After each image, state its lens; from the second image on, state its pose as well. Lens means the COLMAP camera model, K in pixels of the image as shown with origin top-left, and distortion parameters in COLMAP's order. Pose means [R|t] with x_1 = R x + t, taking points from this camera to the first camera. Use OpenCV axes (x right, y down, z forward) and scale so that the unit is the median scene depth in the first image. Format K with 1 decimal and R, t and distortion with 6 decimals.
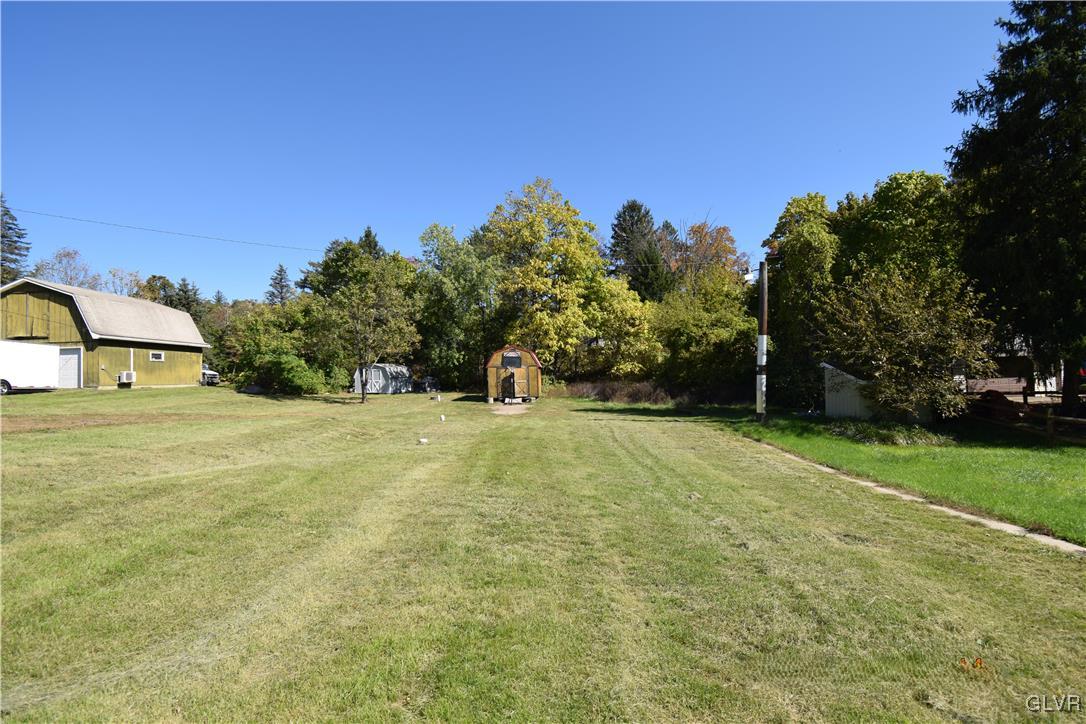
lens RADIAL K [[505.2, 0, 544.3], [0, 505.2, 356.7], [0, 0, 1]] dist [-0.003881, -0.001354]
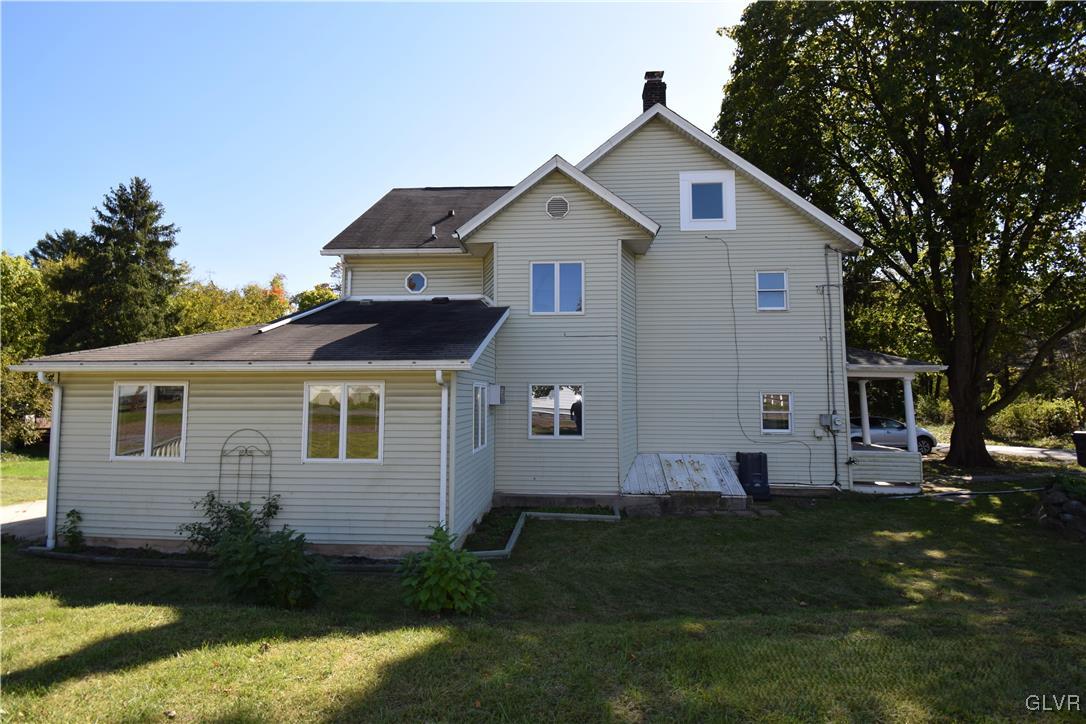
lens RADIAL K [[505.2, 0, 544.3], [0, 505.2, 356.7], [0, 0, 1]] dist [-0.003881, -0.001354]
pose [[0.062209, 0.114576, 0.991465, -0.629417], [-0.061437, 0.991945, -0.110776, -0.071164], [-0.996170, -0.054021, 0.068747, -0.660101]]
